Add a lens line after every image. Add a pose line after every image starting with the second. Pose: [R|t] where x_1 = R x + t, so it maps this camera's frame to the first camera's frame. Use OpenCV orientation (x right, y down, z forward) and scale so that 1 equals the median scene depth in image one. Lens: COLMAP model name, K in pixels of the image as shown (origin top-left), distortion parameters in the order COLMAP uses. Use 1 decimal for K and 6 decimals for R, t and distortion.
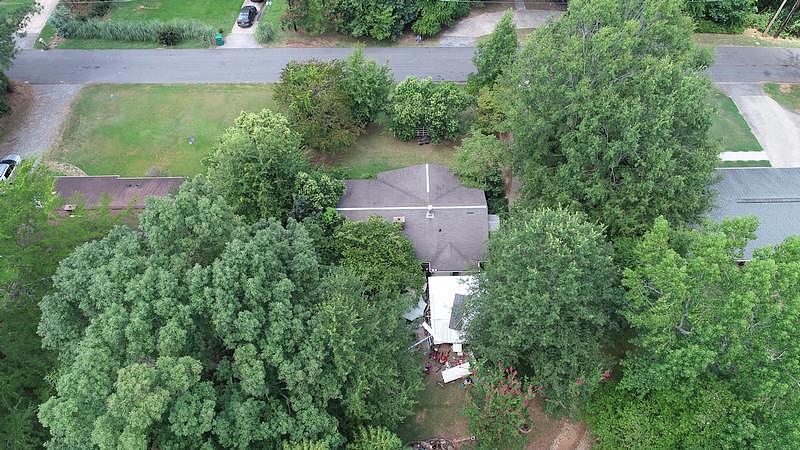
lens RADIAL K [[548.6, 0, 397.9], [0, 548.6, 225.0], [0, 0, 1]] dist [0.004051, 0.004143]
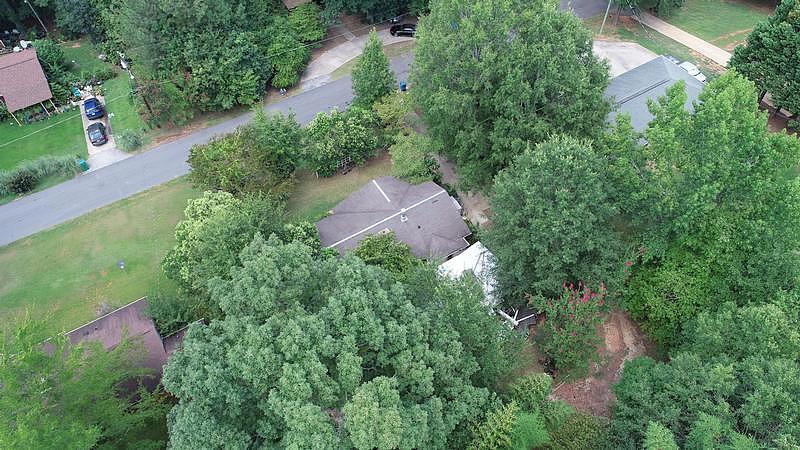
lens RADIAL K [[548.6, 0, 399.7], [0, 548.6, 225.1], [0, 0, 1]] dist [0.004051, 0.004143]
pose [[0.856389, -0.409919, 0.313950, -0.232783], [0.440905, 0.897001, -0.031498, 0.018694], [-0.268702, 0.165396, 0.948917, 0.000124]]
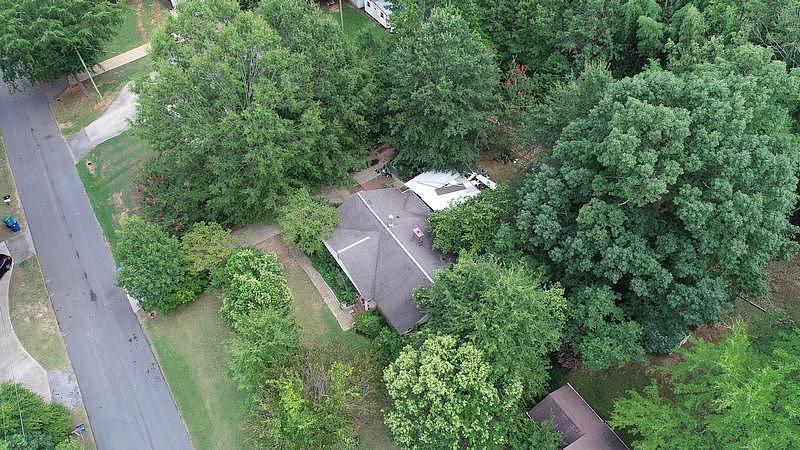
lens RADIAL K [[548.6, 0, 401.9], [0, 548.6, 224.0], [0, 0, 1]] dist [0.004051, 0.004143]
pose [[-0.549305, -0.617699, 0.562772, -0.432741], [0.718909, -0.006039, 0.695078, -0.586862], [-0.425951, 0.786391, 0.447387, 0.430775]]
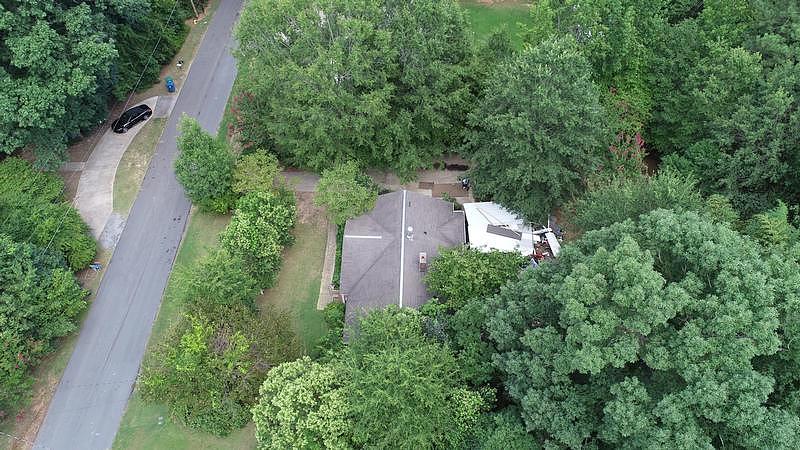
lens RADIAL K [[548.6, 0, 397.1], [0, 548.6, 225.4], [0, 0, 1]] dist [0.004051, 0.004143]
pose [[0.036927, -0.789606, 0.612502, -0.420712], [0.856929, 0.340344, 0.387091, -0.340796], [-0.514110, 0.510576, 0.689204, 0.274902]]
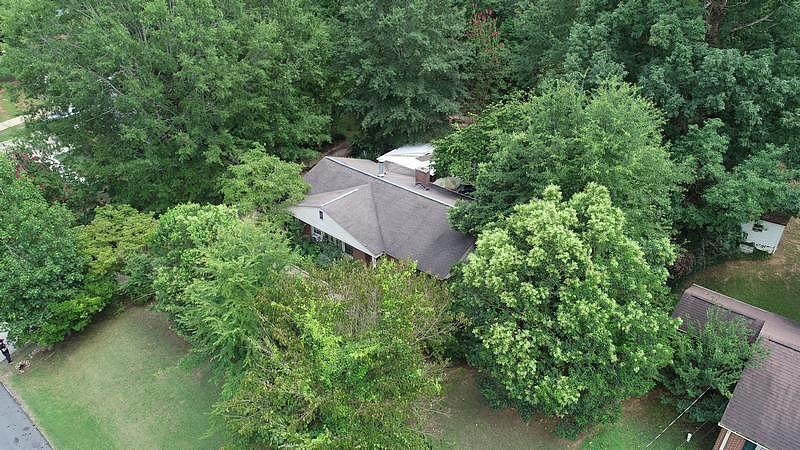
lens RADIAL K [[548.6, 0, 402.0], [0, 548.6, 224.3], [0, 0, 1]] dist [0.004051, 0.004143]
pose [[-0.747482, -0.312523, 0.586174, -0.355431], [0.577505, 0.130334, 0.805916, -0.501665], [-0.328266, 0.940926, 0.083062, 0.806653]]
